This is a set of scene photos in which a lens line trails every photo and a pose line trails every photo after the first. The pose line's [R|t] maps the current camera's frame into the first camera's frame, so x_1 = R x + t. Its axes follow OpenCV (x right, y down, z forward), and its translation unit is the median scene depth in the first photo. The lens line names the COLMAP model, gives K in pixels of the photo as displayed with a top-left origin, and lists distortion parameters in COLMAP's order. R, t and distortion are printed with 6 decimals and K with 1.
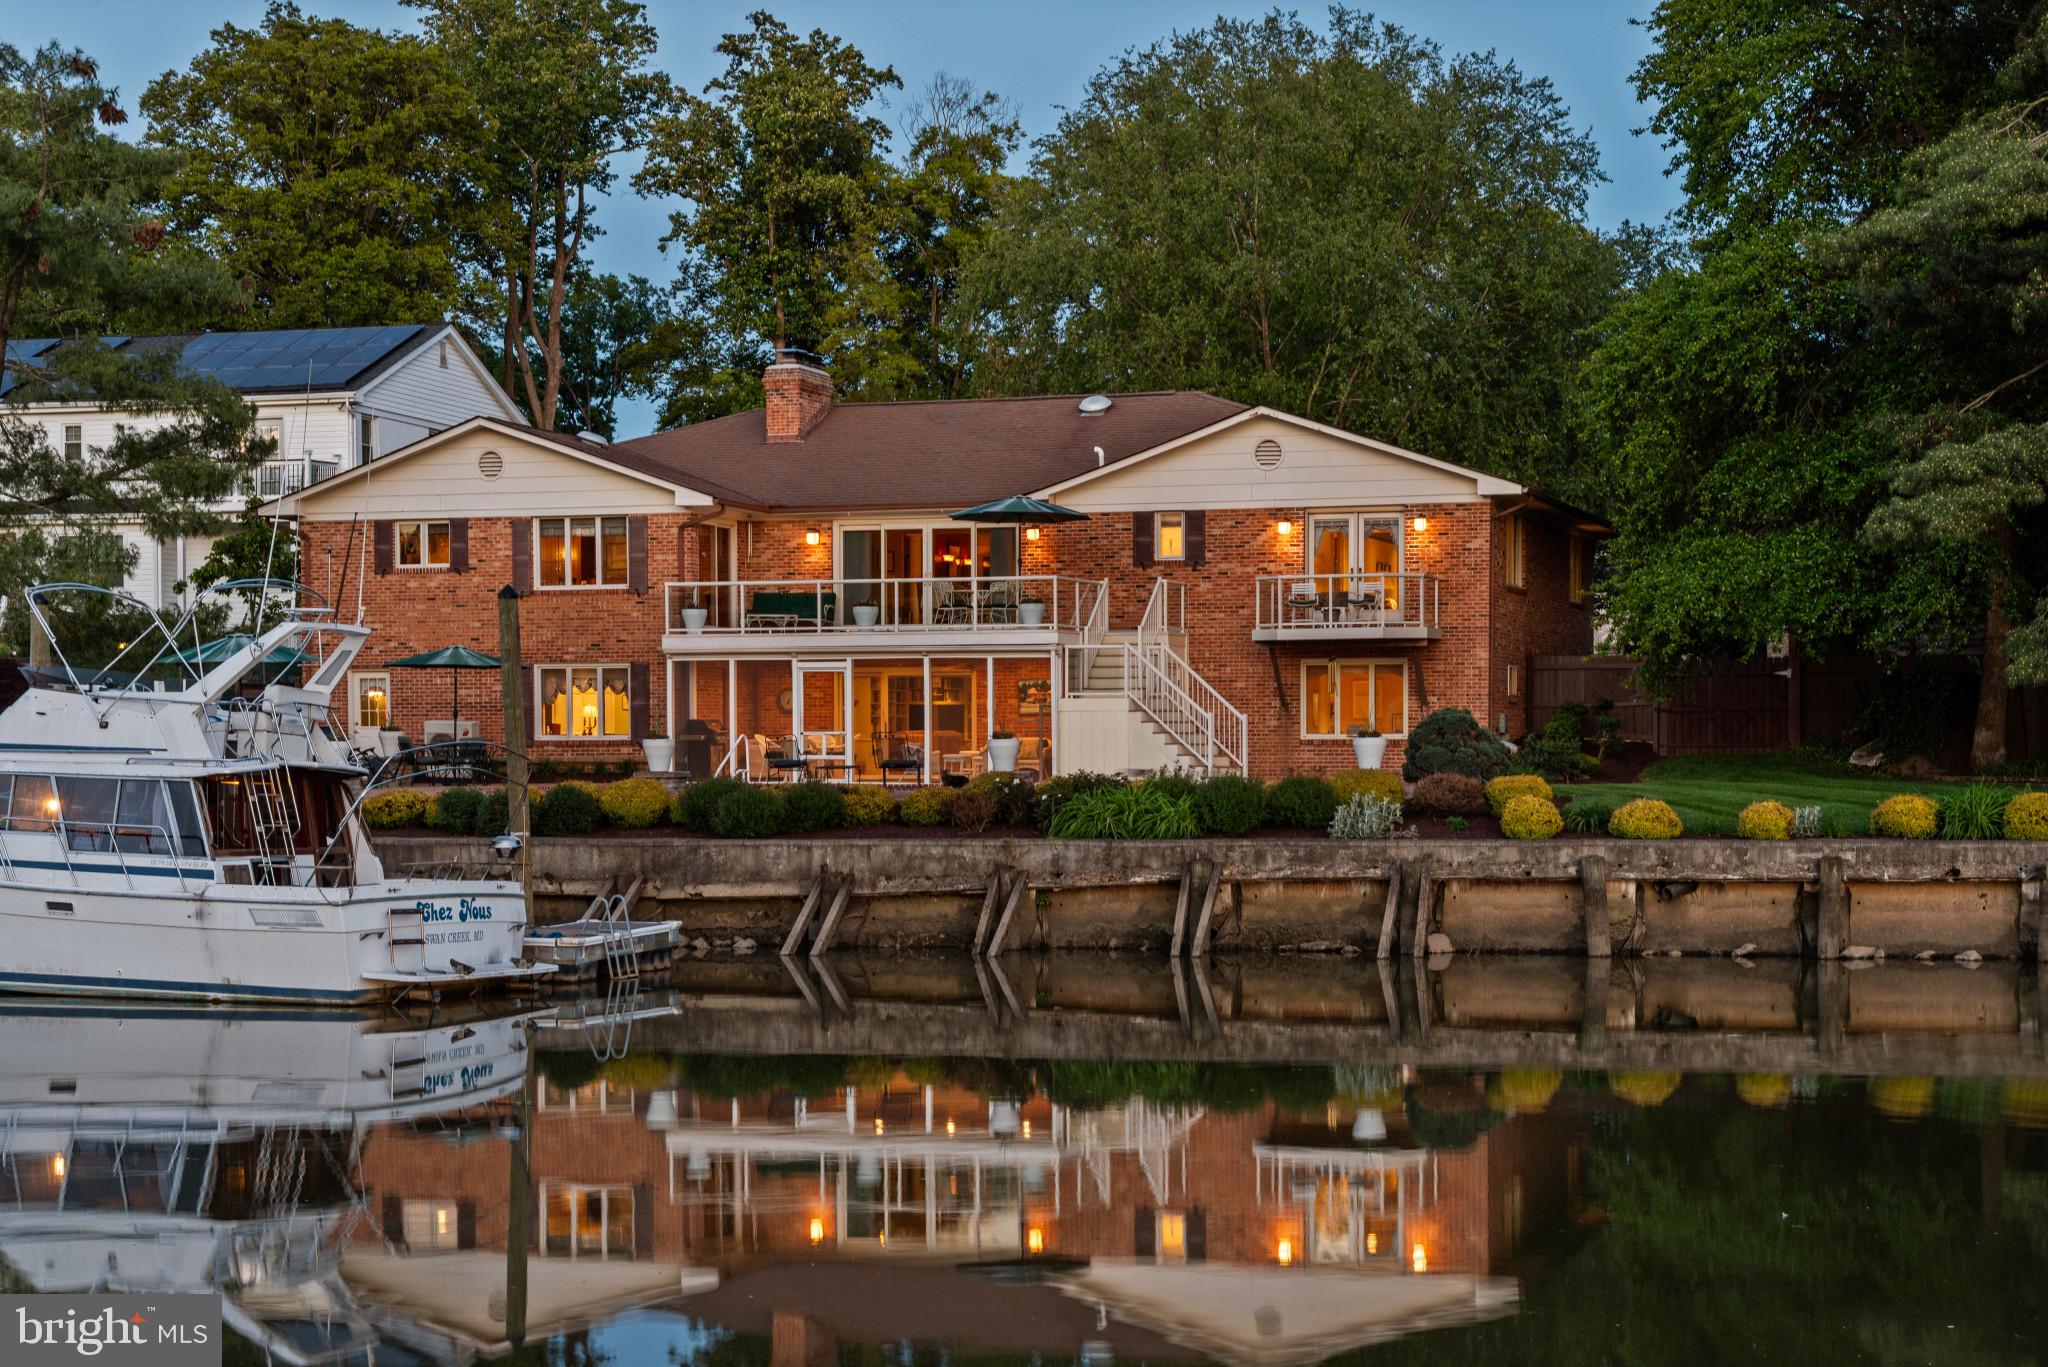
lens RADIAL K [[3295.6, 0, 1036.9], [0, 3295.6, 886.3], [0, 0, 1]] dist [0.023782, -0.125554]
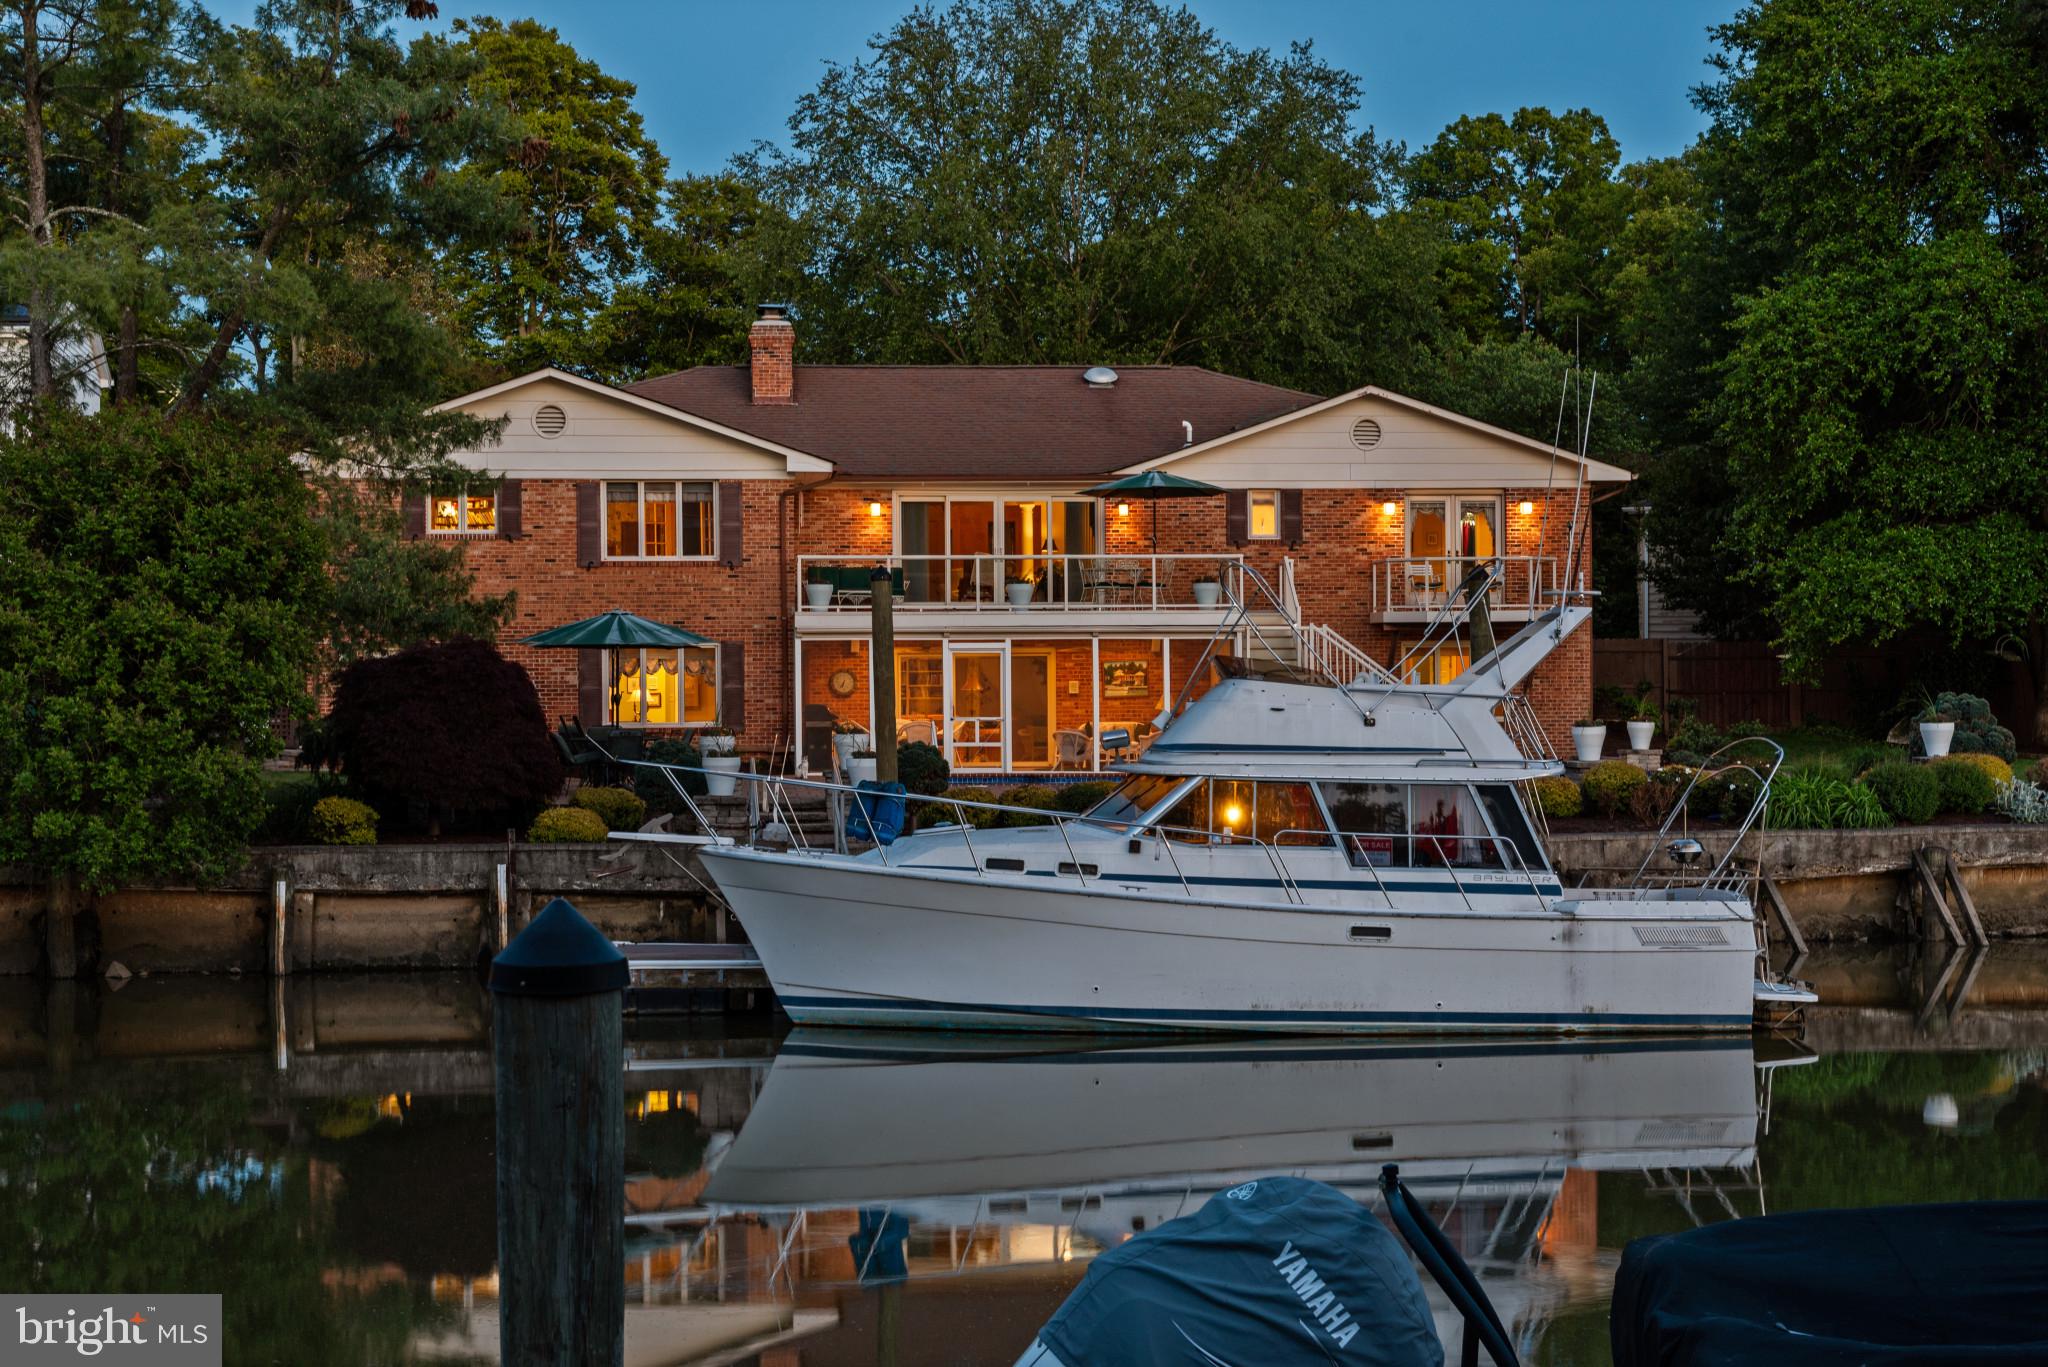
lens RADIAL K [[3301.9, 0, 1032.8], [0, 3301.9, 721.4], [0, 0, 1]] dist [0.022699, -0.225480]
pose [[0.916525, -0.006218, 0.399928, -0.425964], [0.022615, 0.999085, -0.036293, -0.011527], [-0.399337, 0.042308, 0.915828, 0.139132]]
